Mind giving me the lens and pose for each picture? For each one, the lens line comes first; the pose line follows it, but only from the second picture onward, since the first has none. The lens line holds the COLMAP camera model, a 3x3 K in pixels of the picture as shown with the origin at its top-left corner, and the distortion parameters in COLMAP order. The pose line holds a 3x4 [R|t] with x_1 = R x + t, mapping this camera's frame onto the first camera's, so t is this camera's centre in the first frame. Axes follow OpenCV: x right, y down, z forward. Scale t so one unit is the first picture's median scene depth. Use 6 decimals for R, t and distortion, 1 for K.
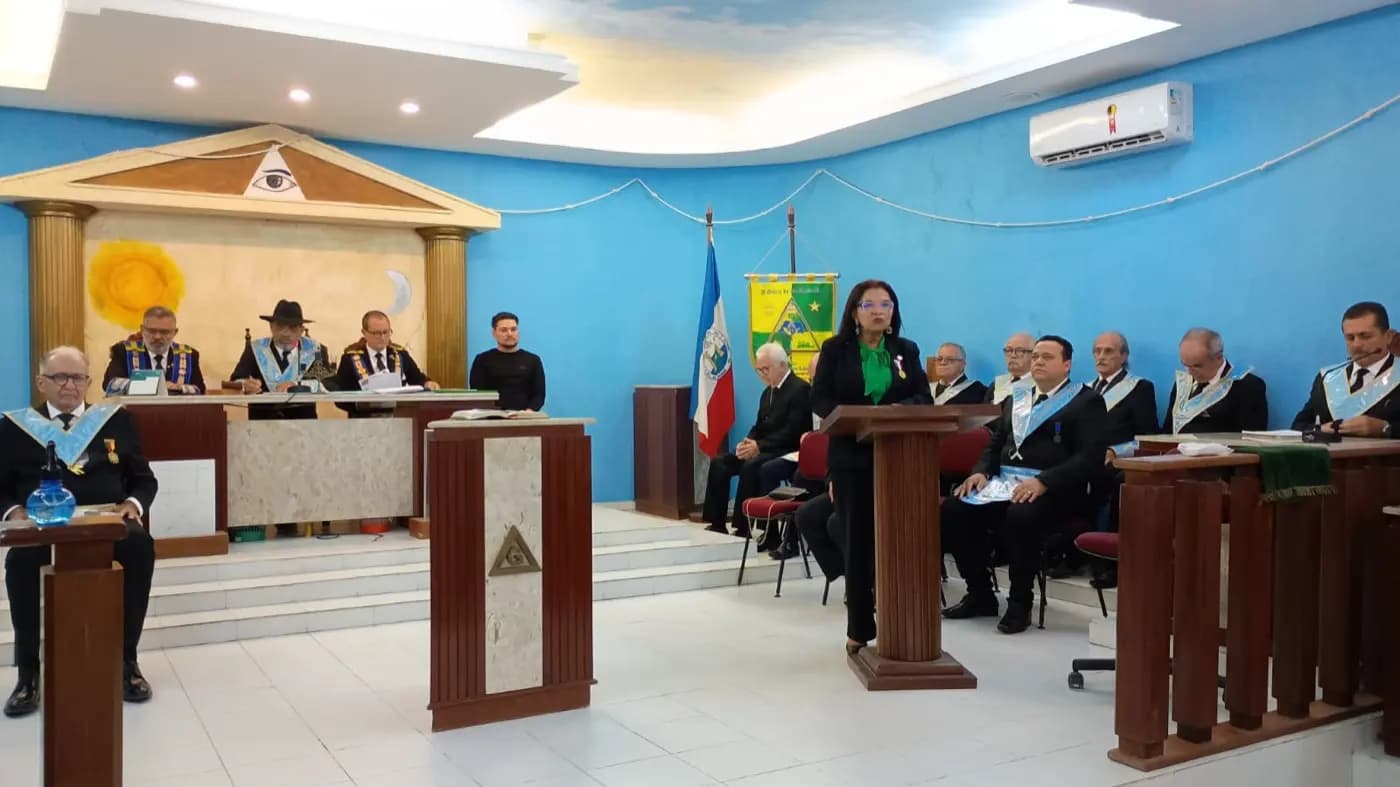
lens RADIAL K [[1108.6, 0, 712.7], [0, 1108.6, 391.3], [0, 0, 1]] dist [0.008141, -0.005014]
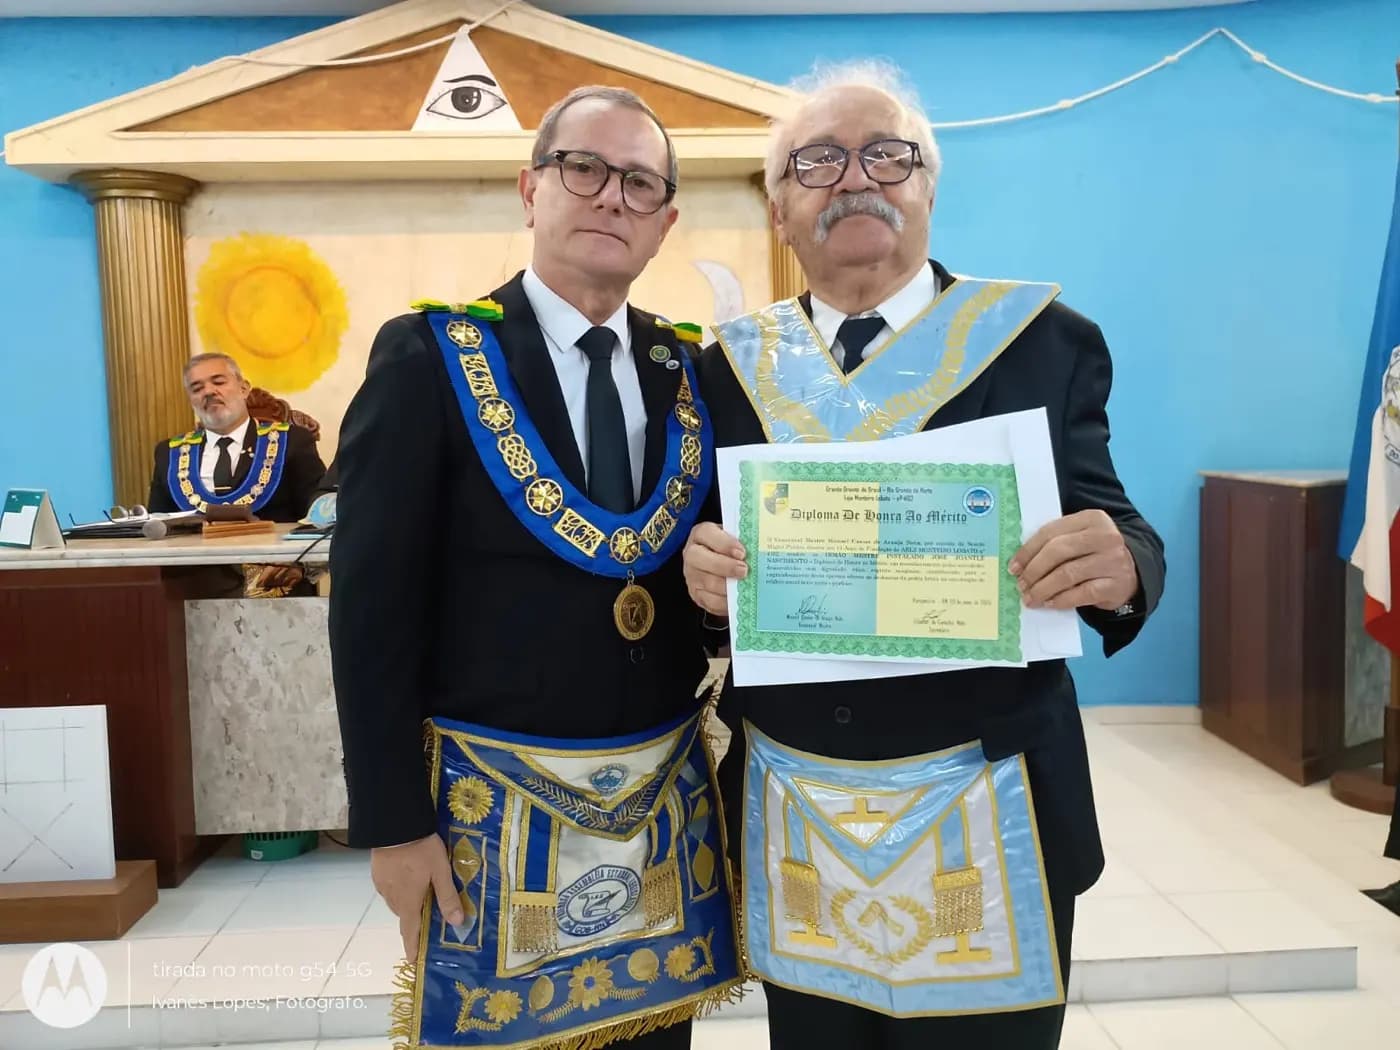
lens RADIAL K [[1154.8, 0, 705.0], [0, 1154.8, 518.0], [0, 0, 1]] dist [0.070847, -0.109372]
pose [[0.882628, 0.026536, -0.469323, -0.029494], [0.011560, 0.996878, 0.078106, -0.033001], [0.469930, -0.074364, 0.879566, 0.557042]]
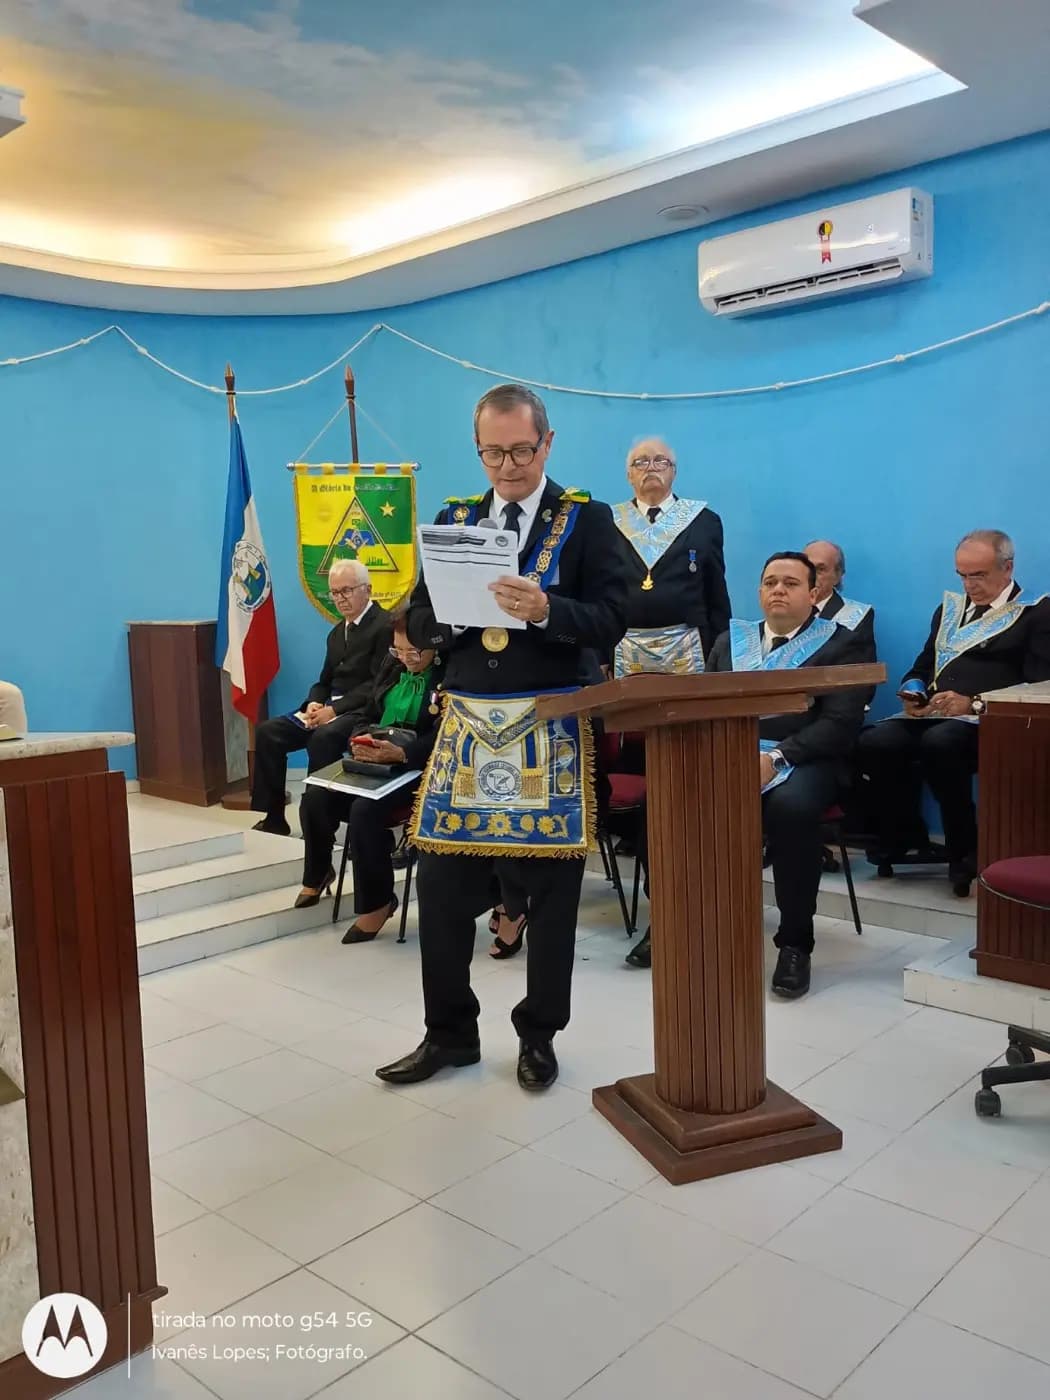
lens RADIAL K [[1154.8, 0, 515.9], [0, 1154.8, 695.0], [0, 0, 1]] dist [0.070847, -0.109372]
pose [[0.961157, -0.045207, 0.272275, -0.045552], [0.024796, 0.996649, 0.077945, -0.012619], [-0.274886, -0.068166, 0.959057, 0.256281]]
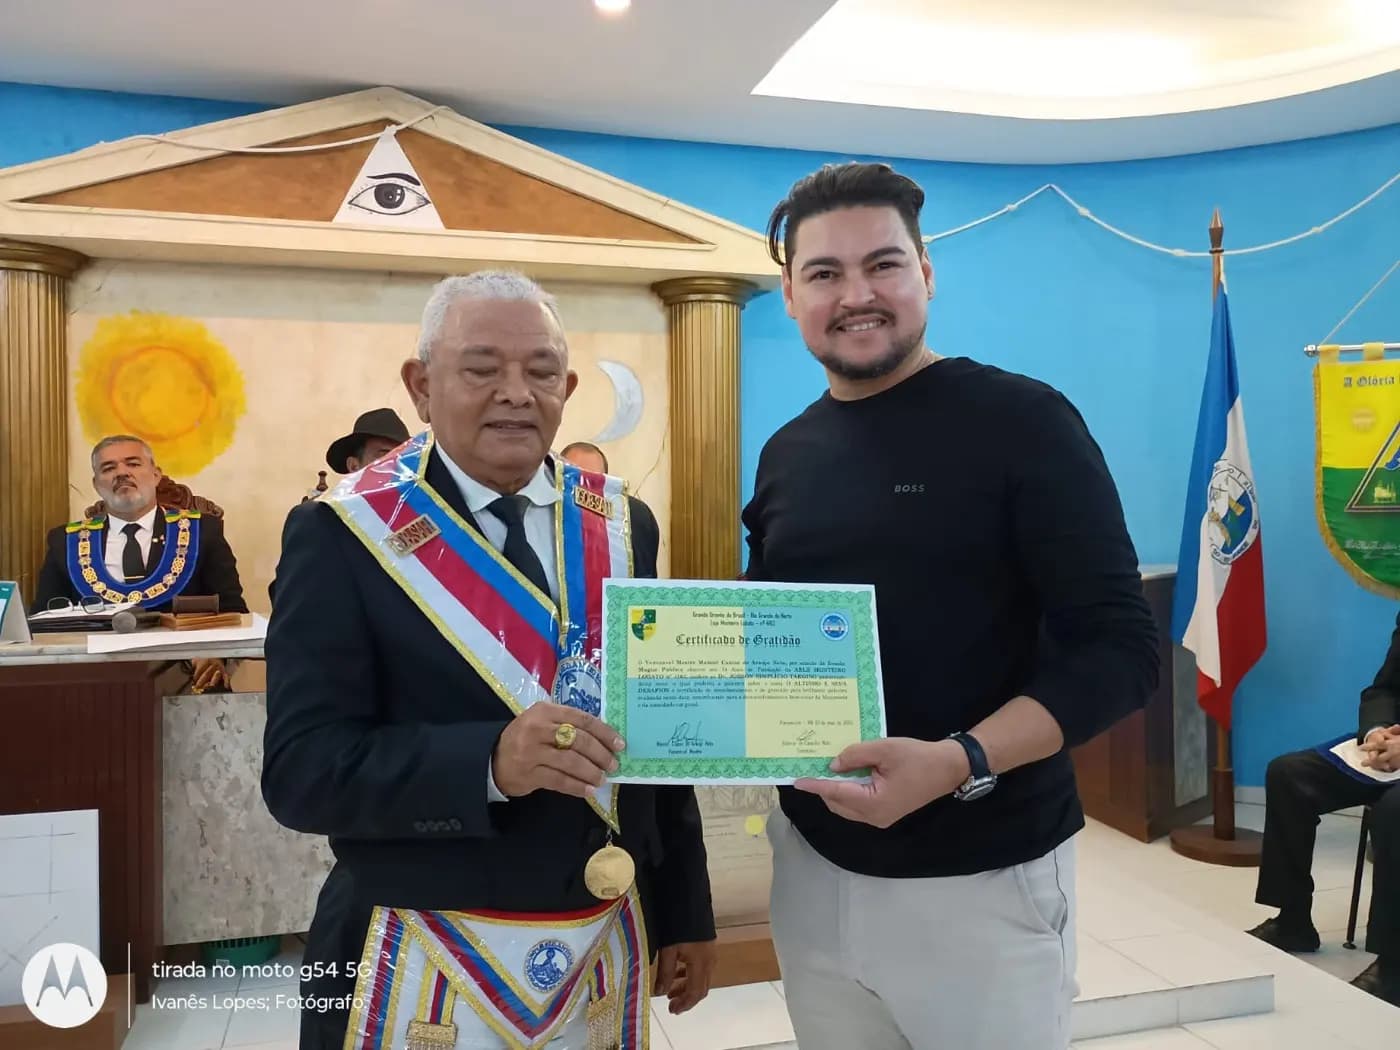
lens RADIAL K [[1148.6, 0, 711.4], [0, 1148.6, 521.0], [0, 0, 1]] dist [0.064593, -0.095314]
pose [[0.964042, 0.007130, -0.265653, -0.095150], [-0.005151, 0.999954, 0.008146, -0.037338], [0.265698, -0.006485, 0.964034, 0.505035]]
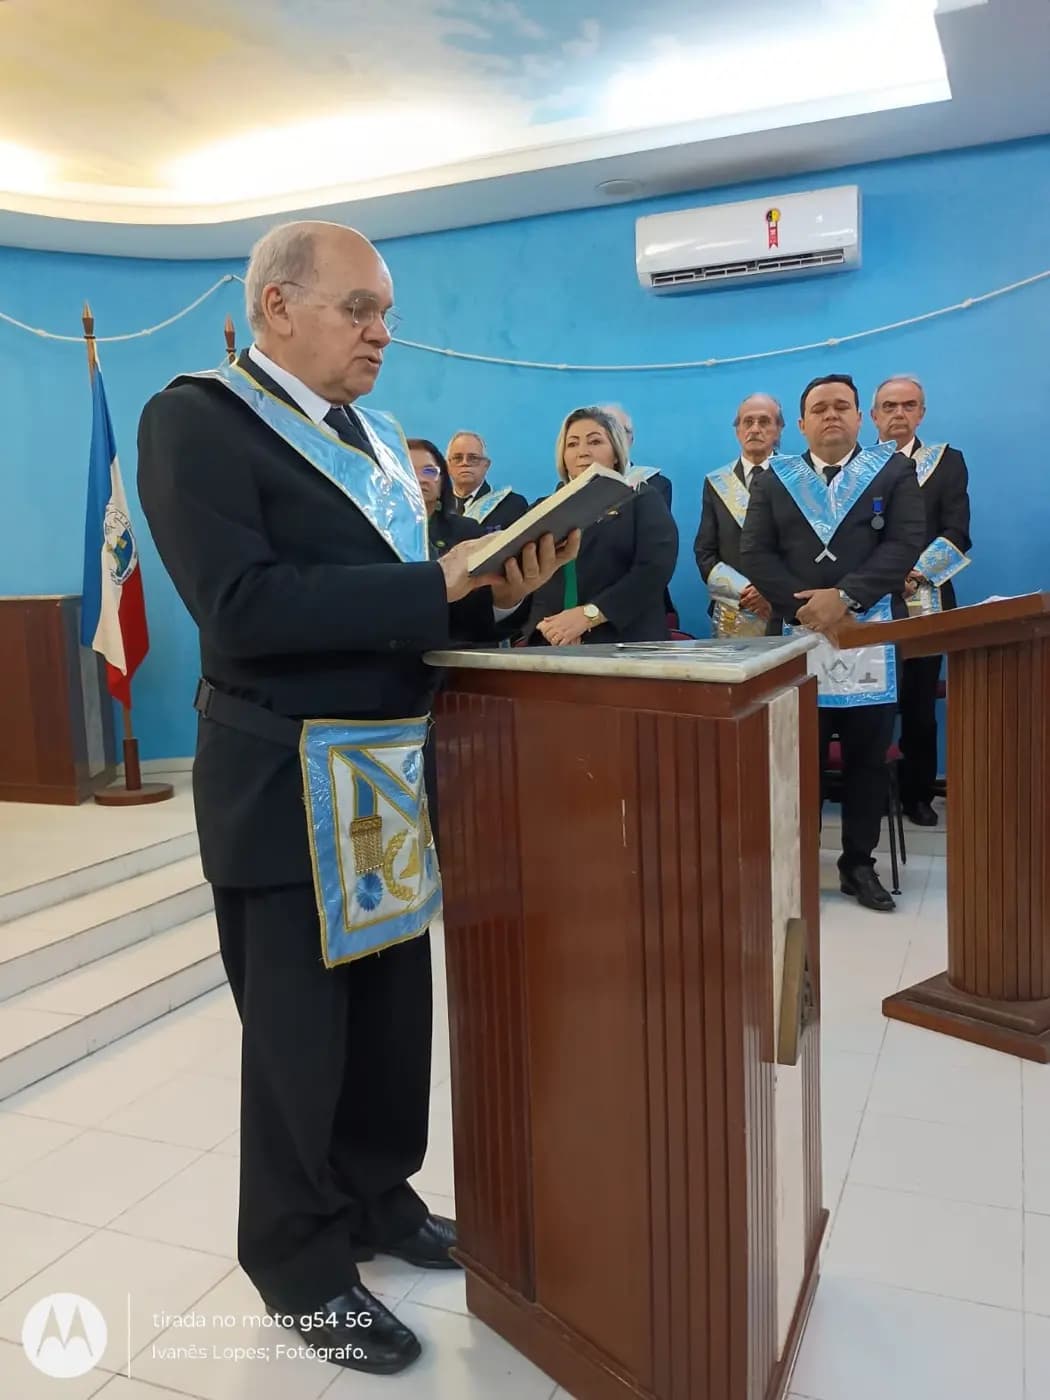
lens RADIAL K [[1148.6, 0, 527.5], [0, 1148.6, 706.3], [0, 0, 1]] dist [0.064593, -0.095314]
pose [[0.808362, -0.086306, 0.582324, -0.235664], [0.033475, 0.994333, 0.100901, 0.000238], [-0.587733, -0.062071, 0.806670, 0.355932]]
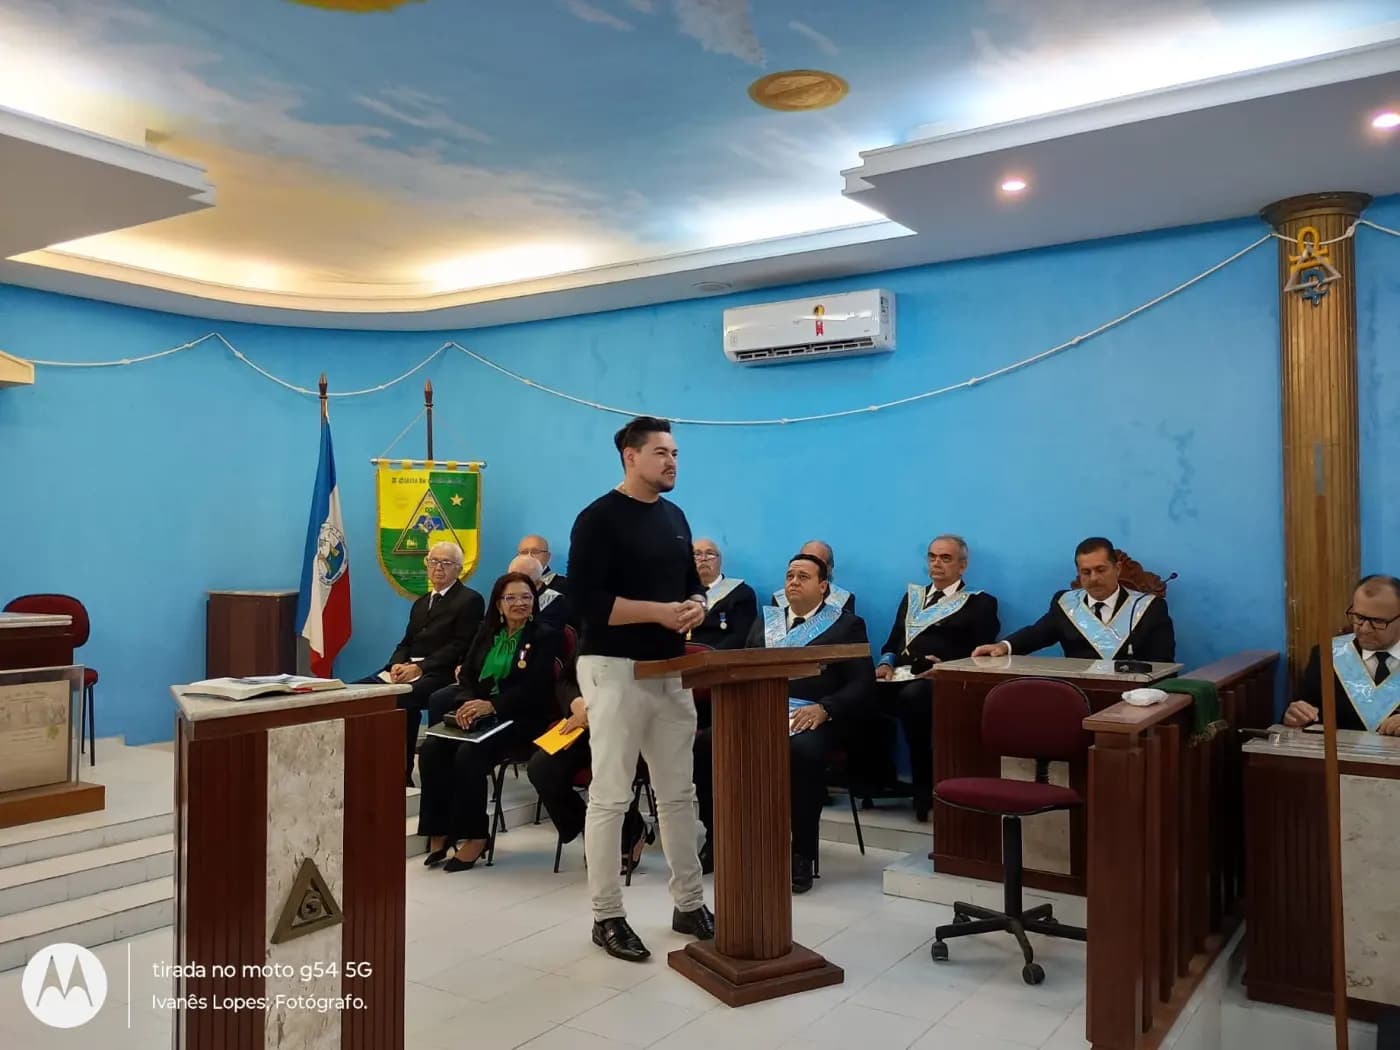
lens RADIAL K [[1132.8, 0, 700.1], [0, 1132.8, 511.7], [0, 0, 1]] dist [0.011186, 0.000860]
pose [[0.902534, 0.020105, 0.430149, -0.129452], [0.001831, 0.998721, -0.050522, -0.024861], [-0.430615, 0.046386, 0.901343, 0.136540]]
